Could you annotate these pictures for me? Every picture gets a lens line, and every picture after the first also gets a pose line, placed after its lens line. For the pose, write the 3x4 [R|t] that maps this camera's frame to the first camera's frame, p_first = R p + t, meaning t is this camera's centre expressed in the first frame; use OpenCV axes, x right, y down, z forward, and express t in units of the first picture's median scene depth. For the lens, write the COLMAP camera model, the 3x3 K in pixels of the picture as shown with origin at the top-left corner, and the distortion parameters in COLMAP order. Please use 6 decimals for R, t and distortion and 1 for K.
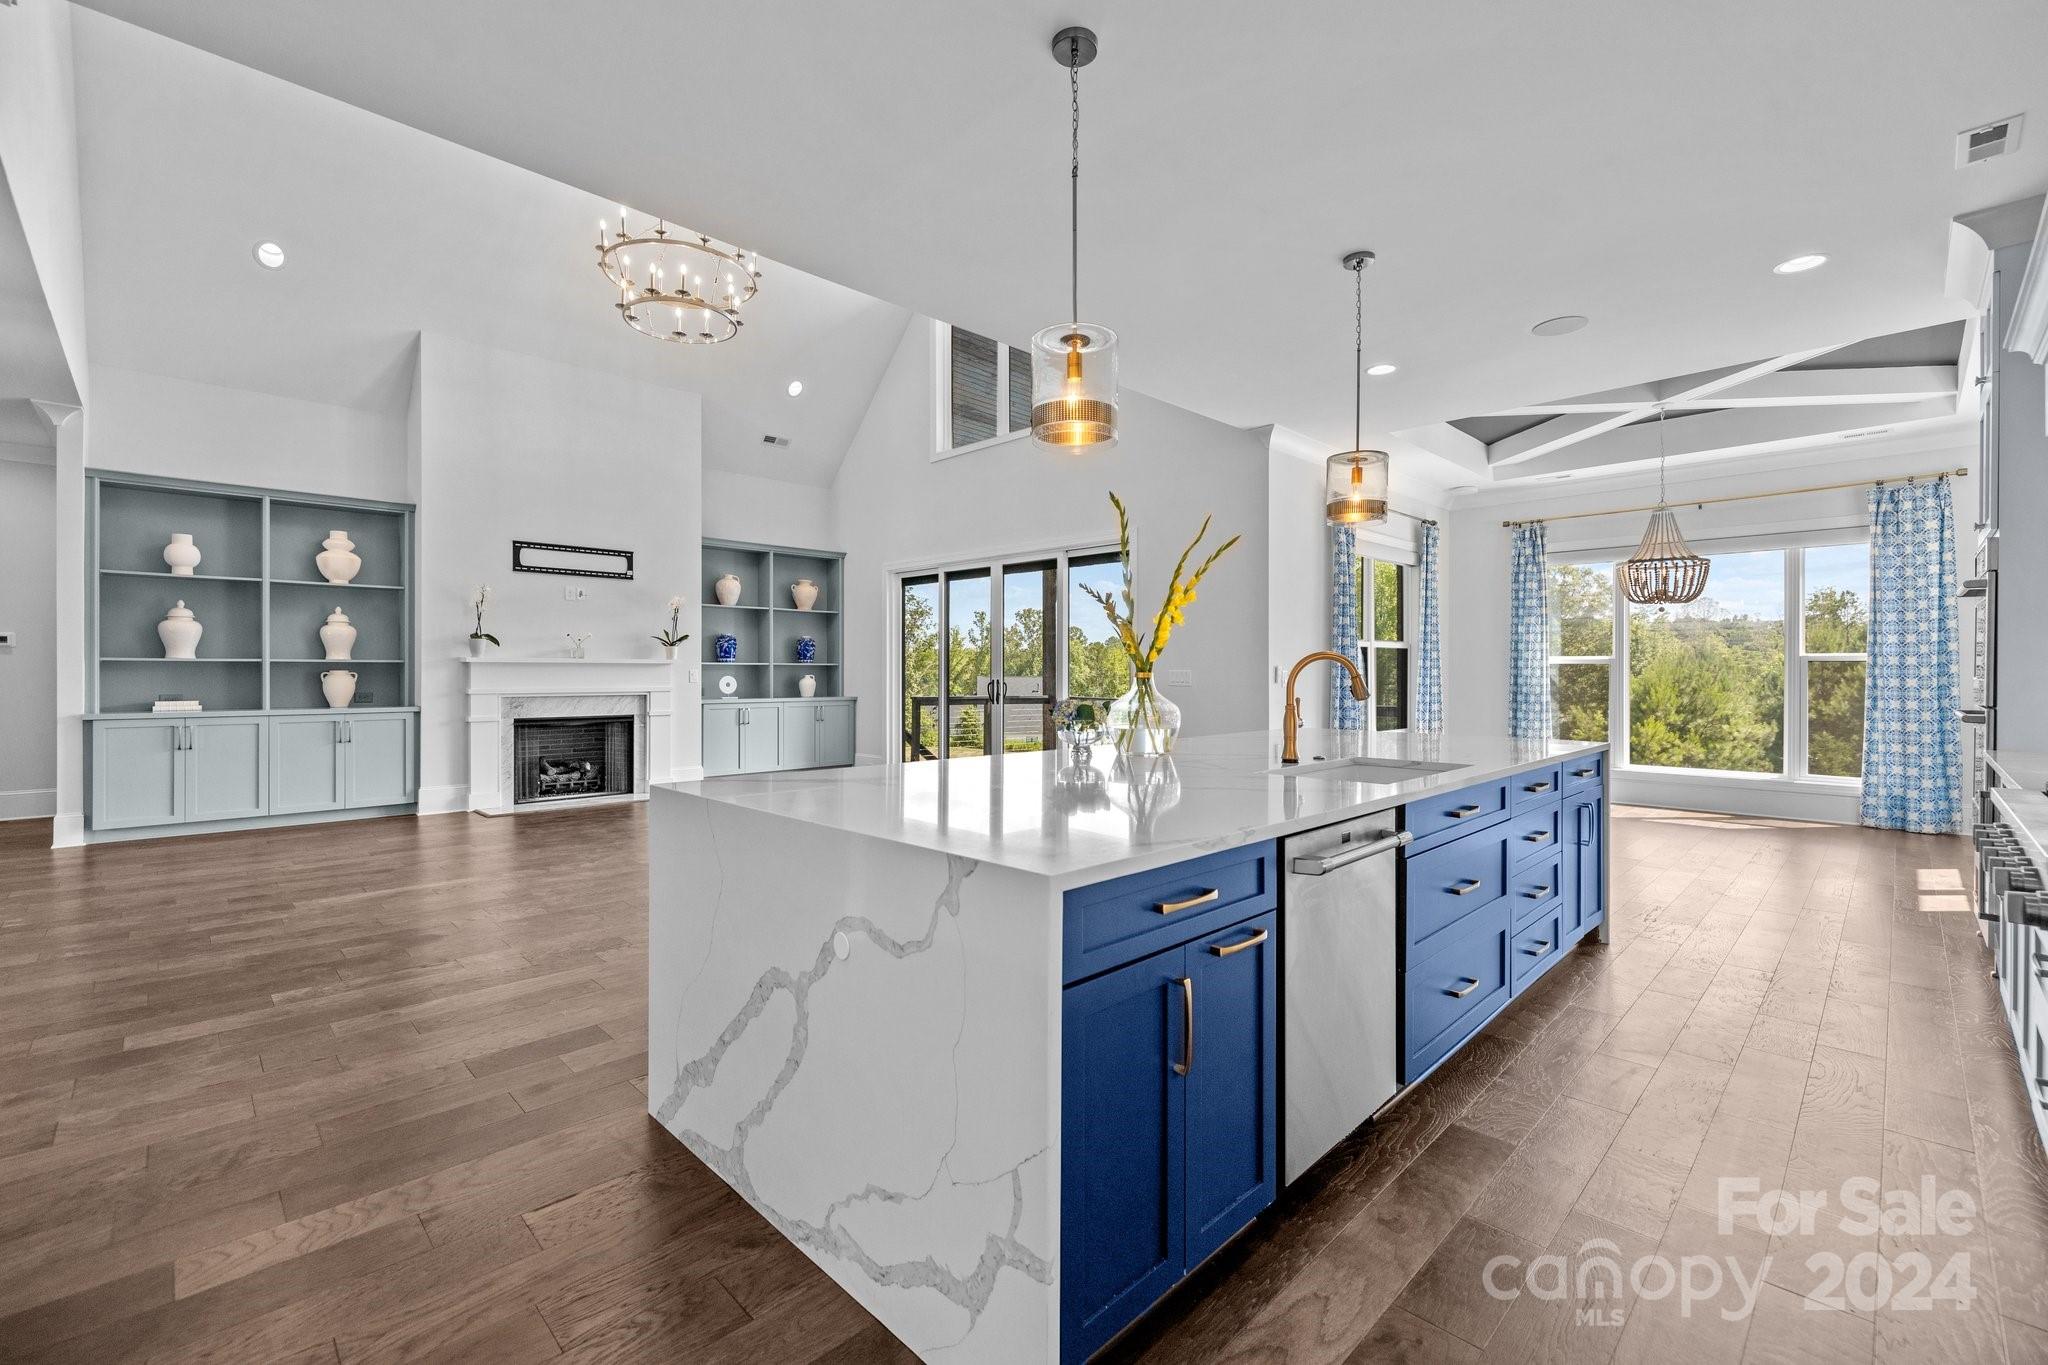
lens RADIAL K [[873.5, 0, 1020.8], [0, 873.5, 682.8], [0, 0, 1]] dist [-0.001053, -0.000051]
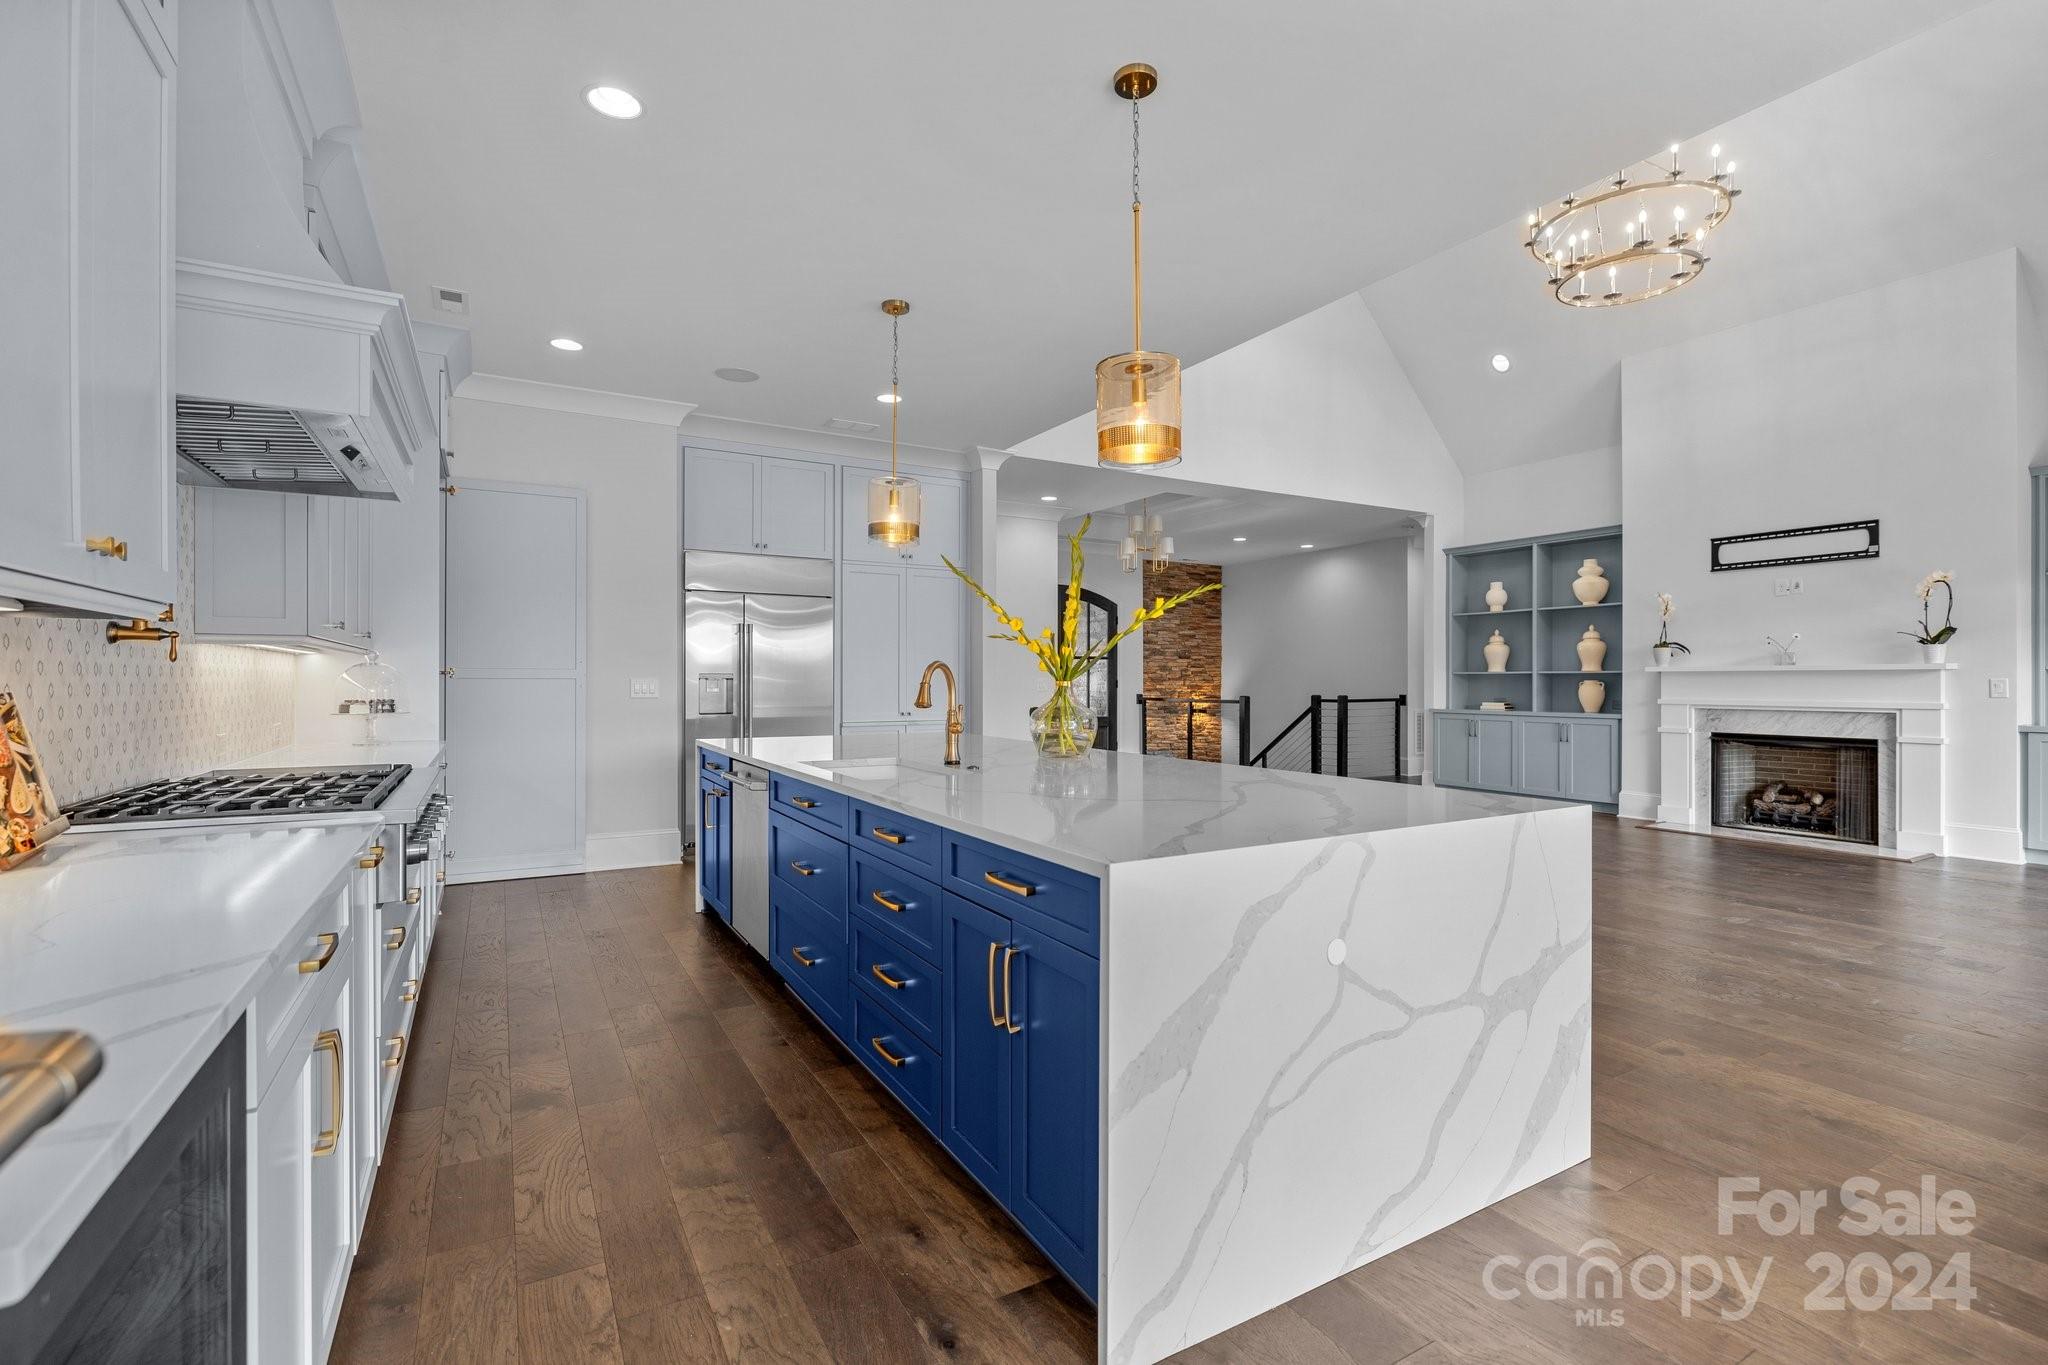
lens RADIAL K [[937.0, 0, 1022.5], [0, 937.0, 678.0], [0, 0, 1]] dist [-0.001282, -0.000121]
pose [[-0.247627, -0.004482, -0.968845, 0.556344], [-0.011348, 0.999934, -0.001725, -0.006027], [0.968789, 0.010567, -0.247661, 0.540402]]
